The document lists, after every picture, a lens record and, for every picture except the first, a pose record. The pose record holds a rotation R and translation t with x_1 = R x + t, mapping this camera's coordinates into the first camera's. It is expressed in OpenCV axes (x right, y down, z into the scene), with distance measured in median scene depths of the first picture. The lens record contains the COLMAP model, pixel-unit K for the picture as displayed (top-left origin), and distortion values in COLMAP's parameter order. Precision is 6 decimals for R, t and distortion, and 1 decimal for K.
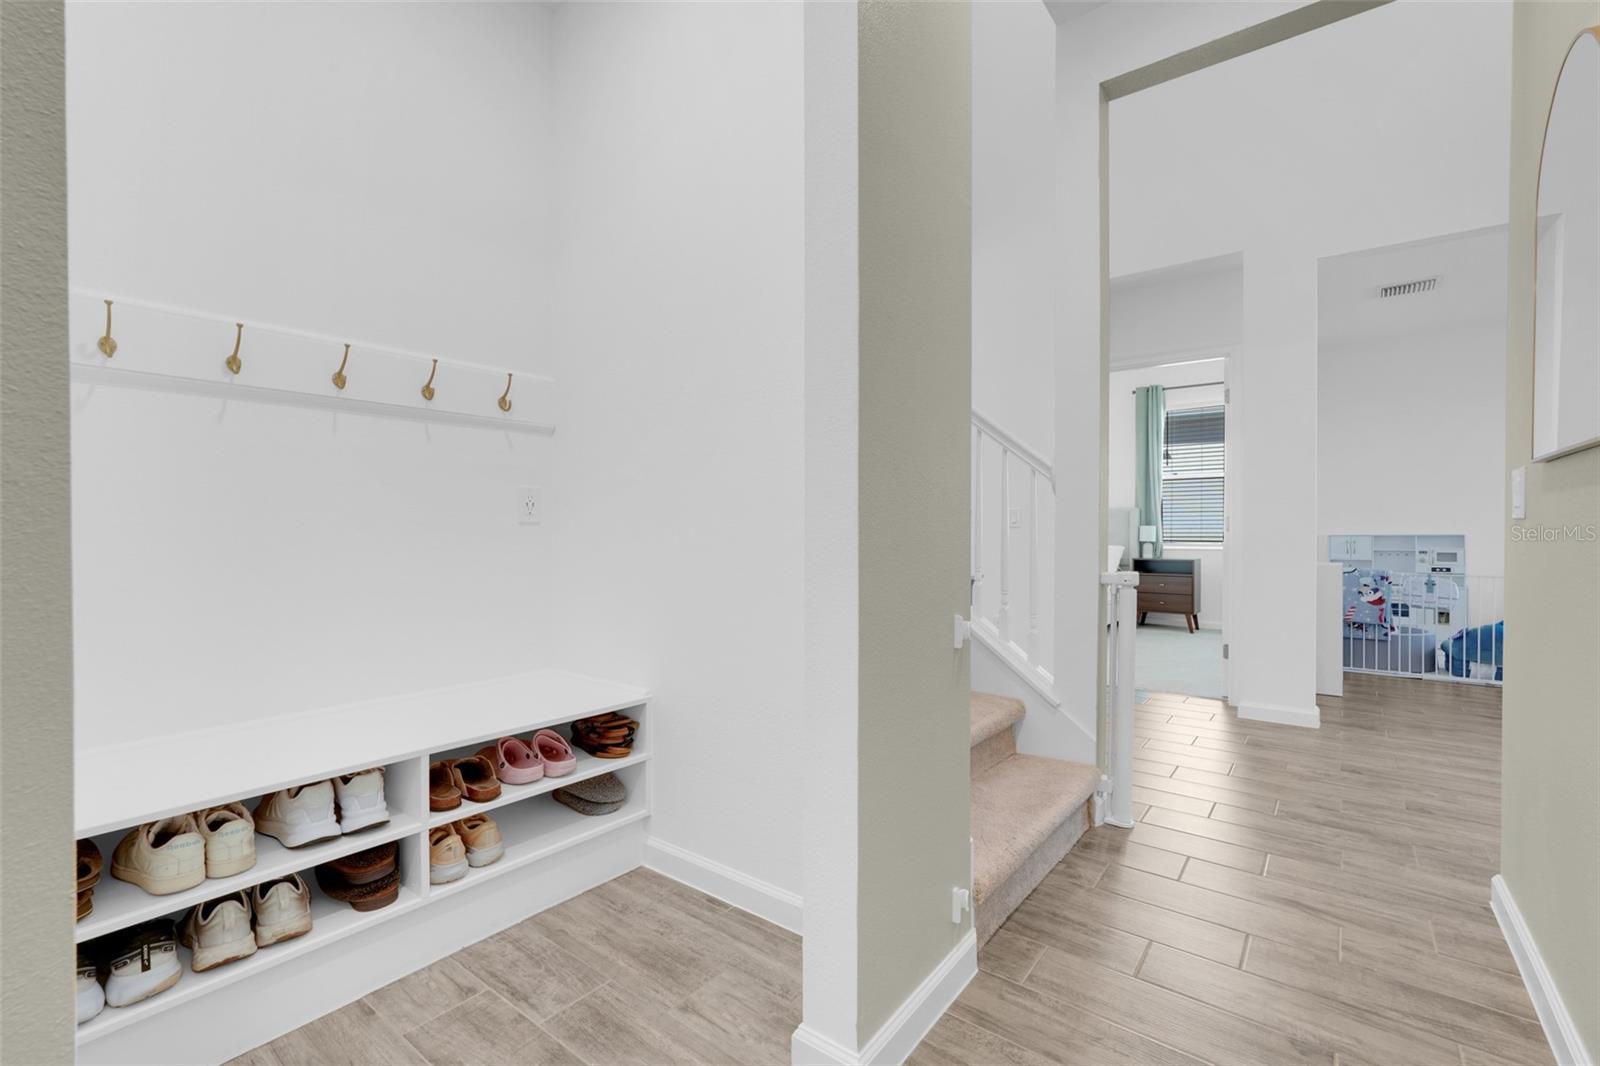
lens RADIAL K [[703.7, 0, 795.5], [0, 703.7, 535.4], [0, 0, 1]] dist [-0.012336, -0.000162]
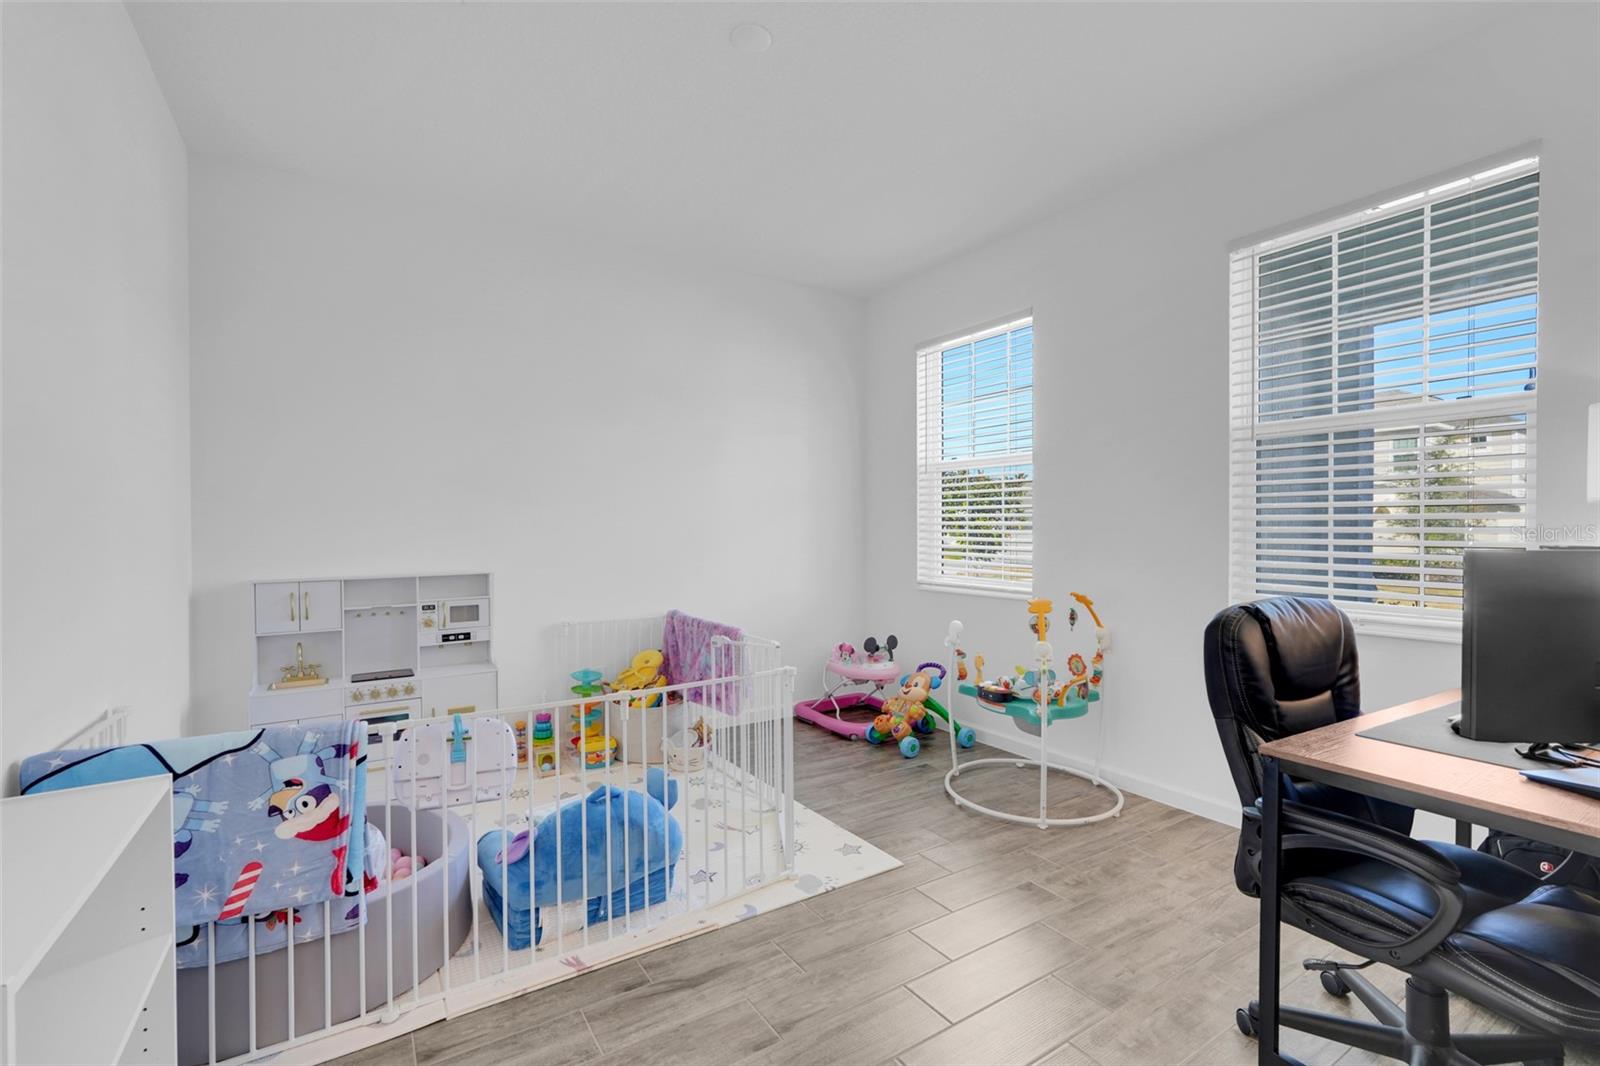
lens RADIAL K [[701.3, 0, 800.0], [0, 701.3, 533.0], [0, 0, 1]] dist [-0.011288, 0.006196]
pose [[0.326144, -0.008228, 0.945284, 0.596126], [0.013336, 0.999903, 0.004103, -0.040314], [-0.945226, 0.011268, 0.326222, 0.679631]]
